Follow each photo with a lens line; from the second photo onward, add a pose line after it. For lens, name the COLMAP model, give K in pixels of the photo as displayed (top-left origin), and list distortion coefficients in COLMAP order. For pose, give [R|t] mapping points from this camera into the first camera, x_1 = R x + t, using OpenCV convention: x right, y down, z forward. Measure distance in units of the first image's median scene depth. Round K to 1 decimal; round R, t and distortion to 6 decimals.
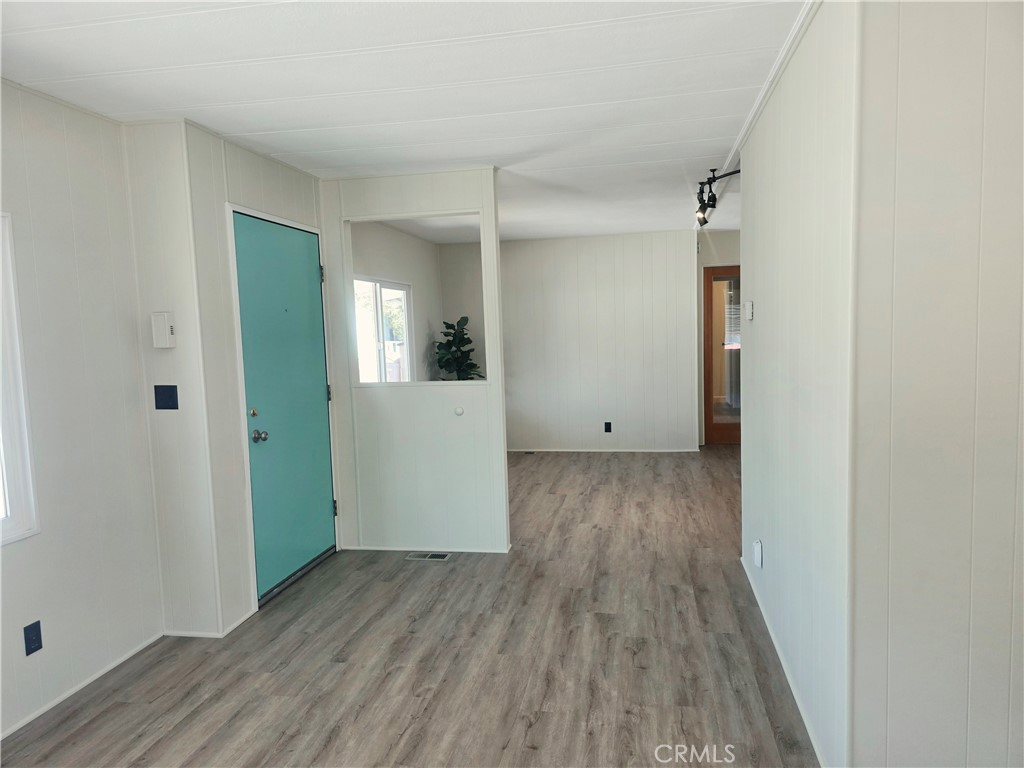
lens RADIAL K [[684.4, 0, 517.3], [0, 684.4, 384.5], [0, 0, 1]] dist [0.089220, -0.077040]
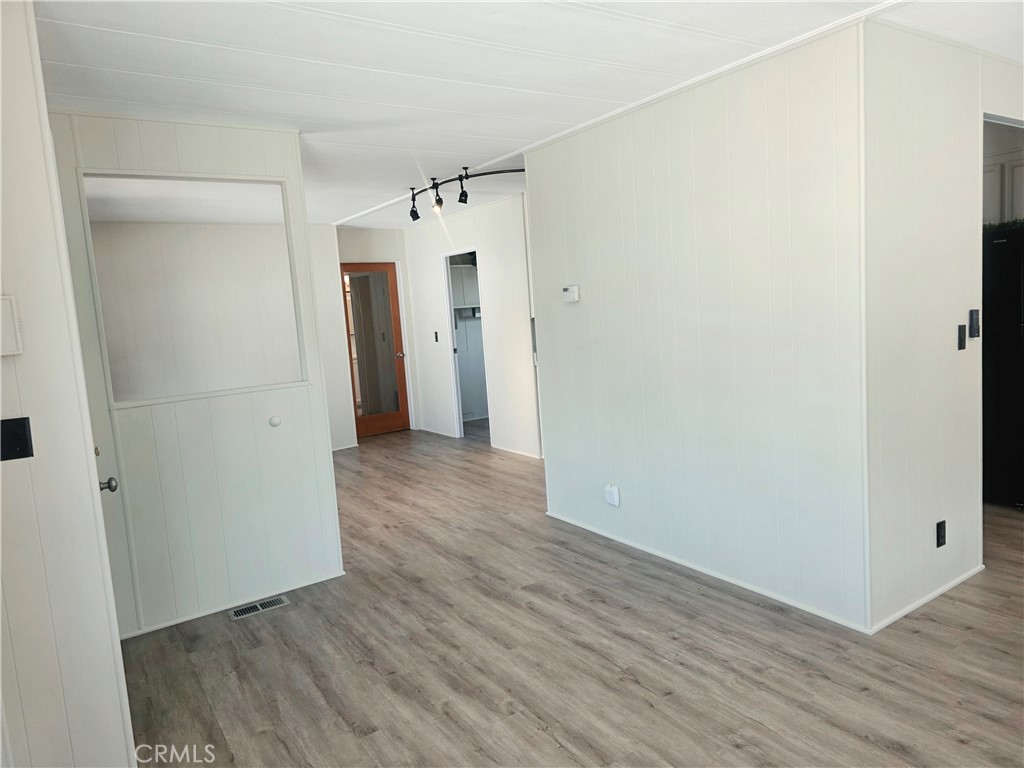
lens RADIAL K [[684.4, 0, 517.3], [0, 684.4, 384.5], [0, 0, 1]] dist [0.089220, -0.077040]
pose [[0.708193, -0.095646, 0.699510, -0.438684], [0.103693, 0.994128, 0.030949, 0.002356], [-0.698362, 0.050617, 0.713952, 0.207507]]
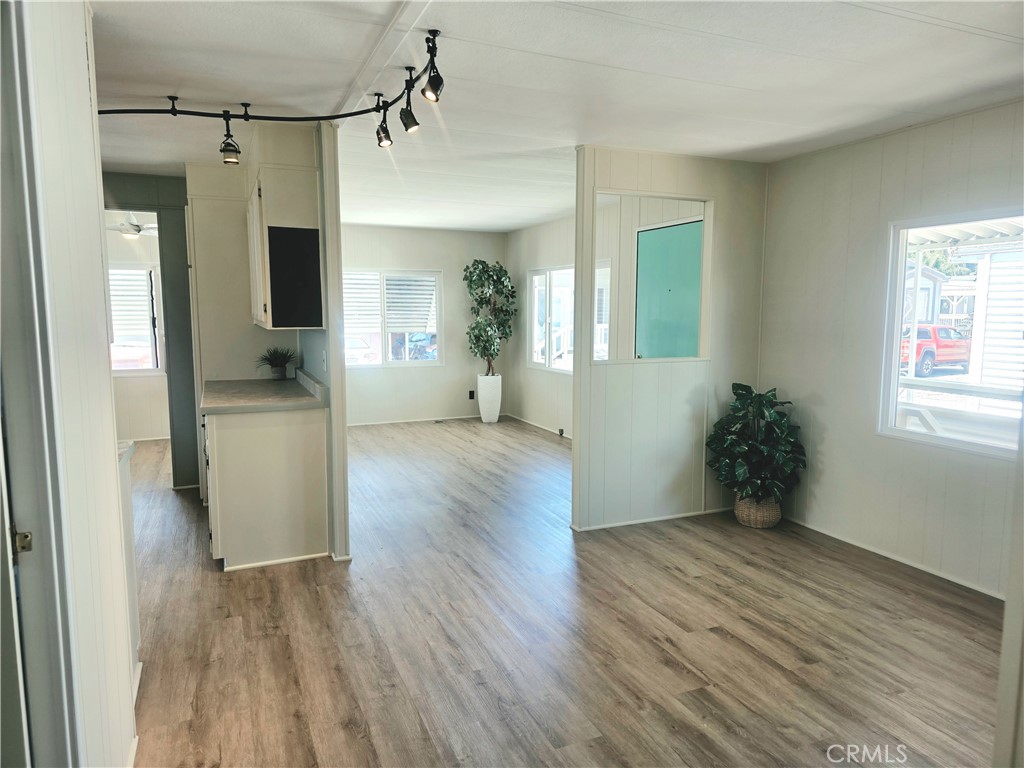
lens RADIAL K [[684.4, 0, 517.3], [0, 684.4, 384.5], [0, 0, 1]] dist [0.089220, -0.077040]
pose [[-0.826070, 0.093870, -0.555695, 0.590226], [-0.023167, 0.979541, 0.199906, -0.163496], [0.563091, 0.178010, -0.806995, 1.711850]]
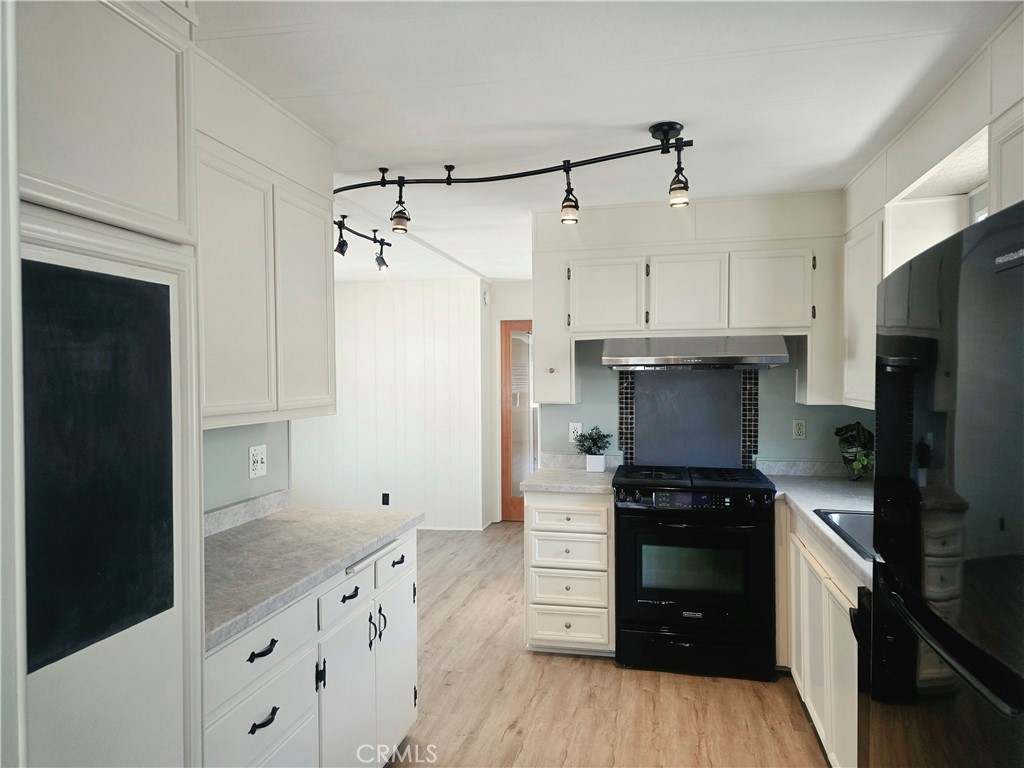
lens RADIAL K [[684.4, 0, 517.3], [0, 684.4, 384.5], [0, 0, 1]] dist [0.089220, -0.077040]
pose [[0.999233, 0.028941, -0.026391, 0.545555], [-0.030783, 0.996907, -0.072315, -0.041085], [0.024216, 0.073071, 0.997033, 0.222664]]
